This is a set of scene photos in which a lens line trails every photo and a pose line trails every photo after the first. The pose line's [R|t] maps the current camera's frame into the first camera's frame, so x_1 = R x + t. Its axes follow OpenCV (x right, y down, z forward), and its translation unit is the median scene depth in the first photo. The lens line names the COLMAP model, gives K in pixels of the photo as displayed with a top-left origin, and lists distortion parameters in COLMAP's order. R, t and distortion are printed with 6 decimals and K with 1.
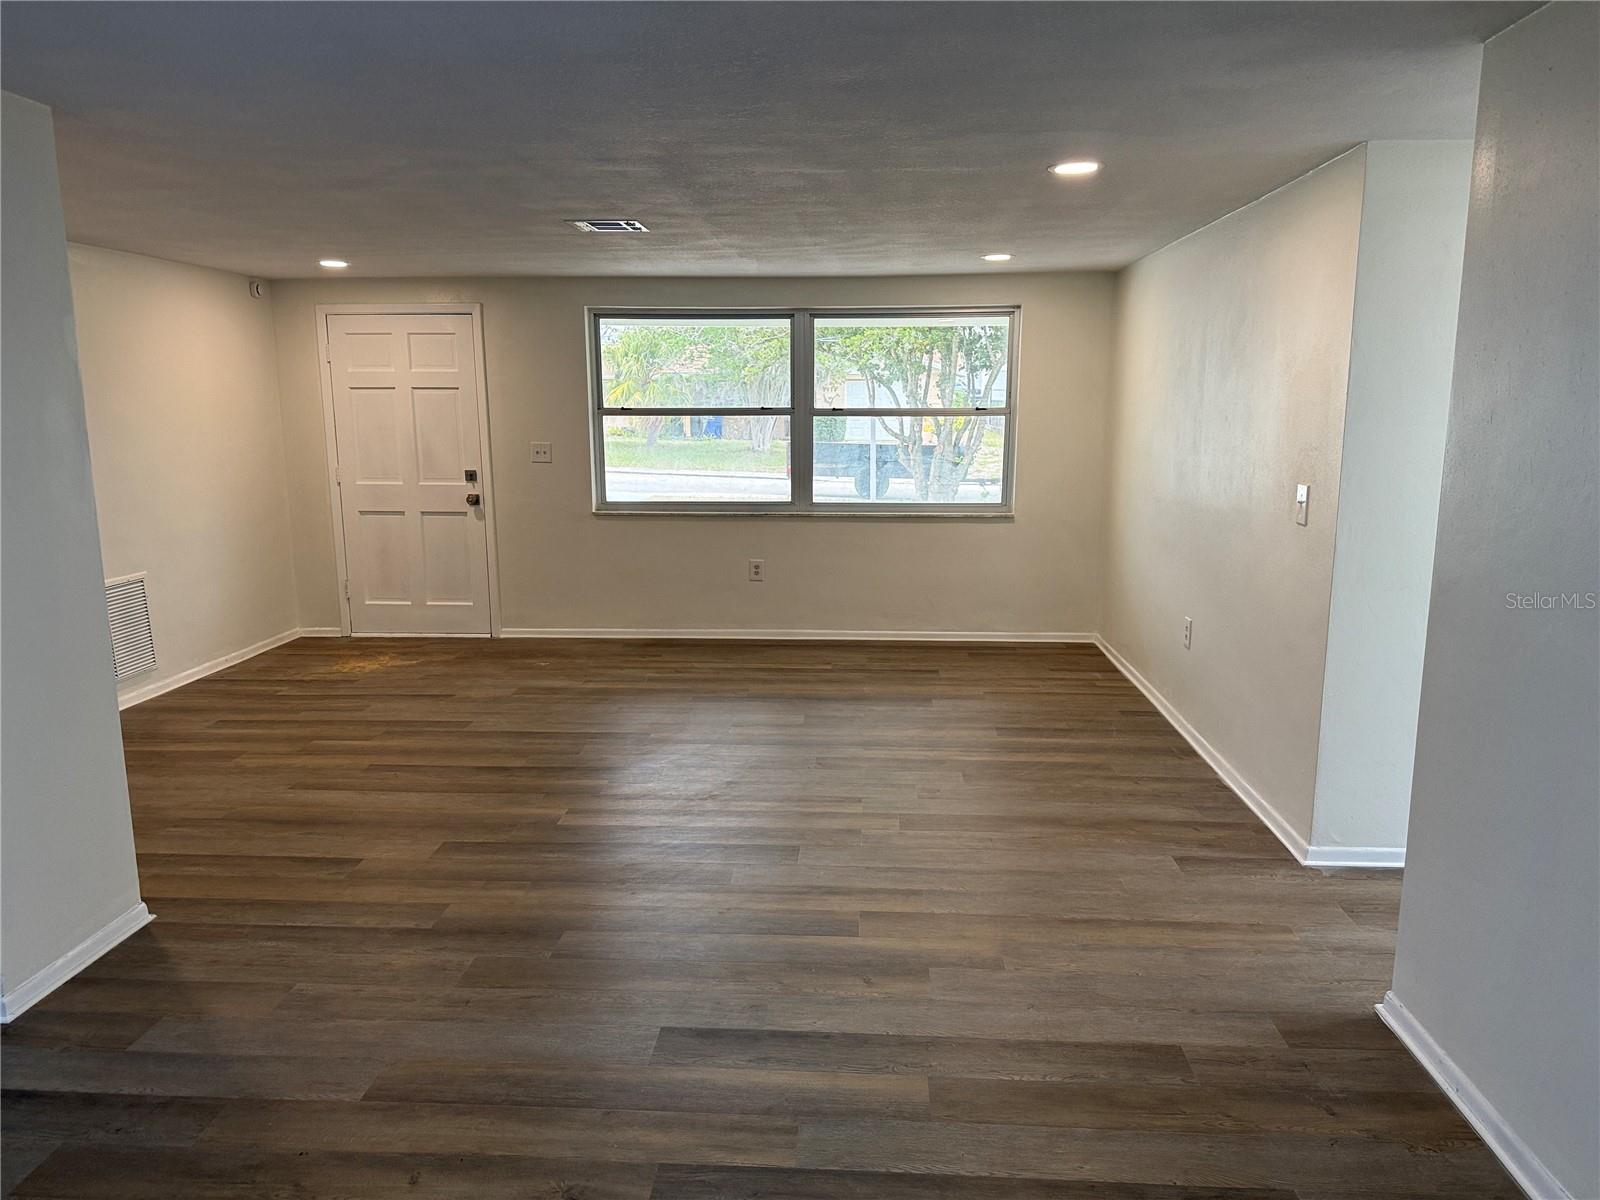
lens RADIAL K [[1133.7, 0, 800.0], [0, 1133.7, 600.0], [0, 0, 1]] dist [0.094621, -0.125779]
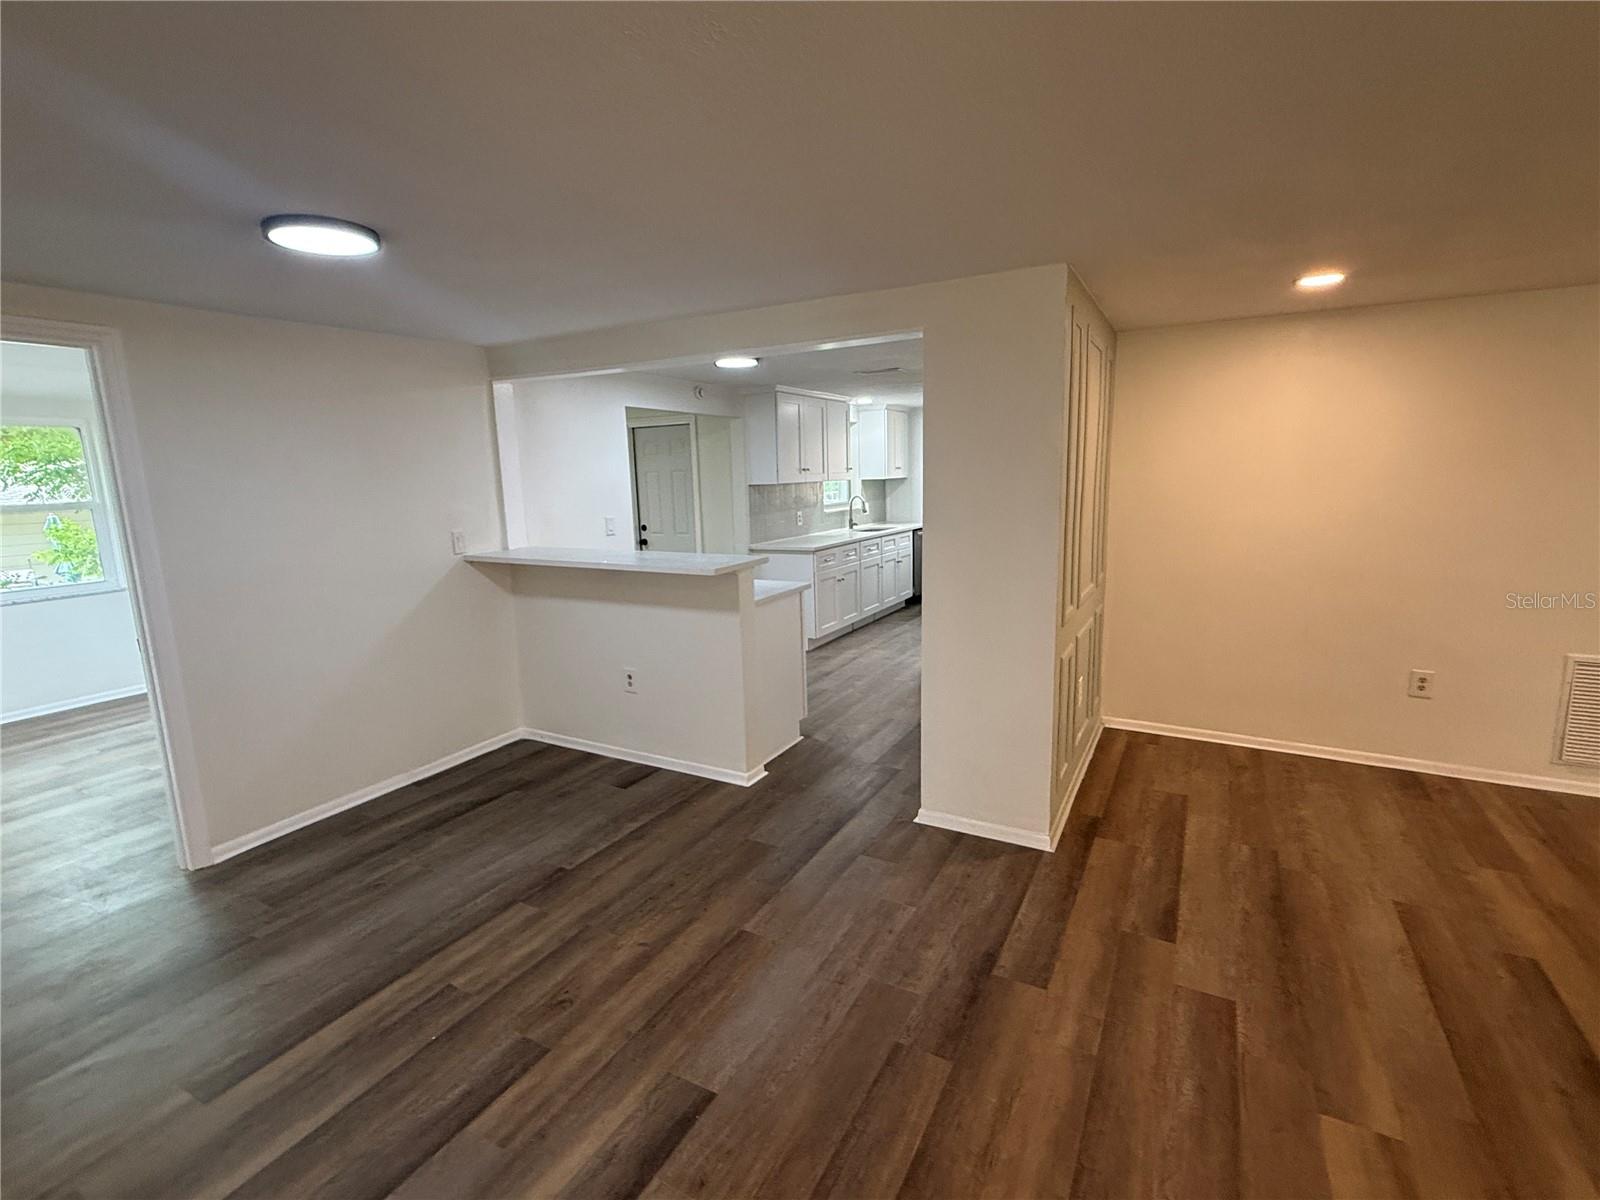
lens RADIAL K [[736.8, 0, 800.0], [0, 736.8, 600.0], [0, 0, 1]] dist [-0.001599, -0.000287]
pose [[-0.427548, 0.167033, -0.888427, 0.173316], [-0.127918, 0.961714, 0.242371, -0.108841], [0.894896, 0.217271, -0.389813, 0.576194]]
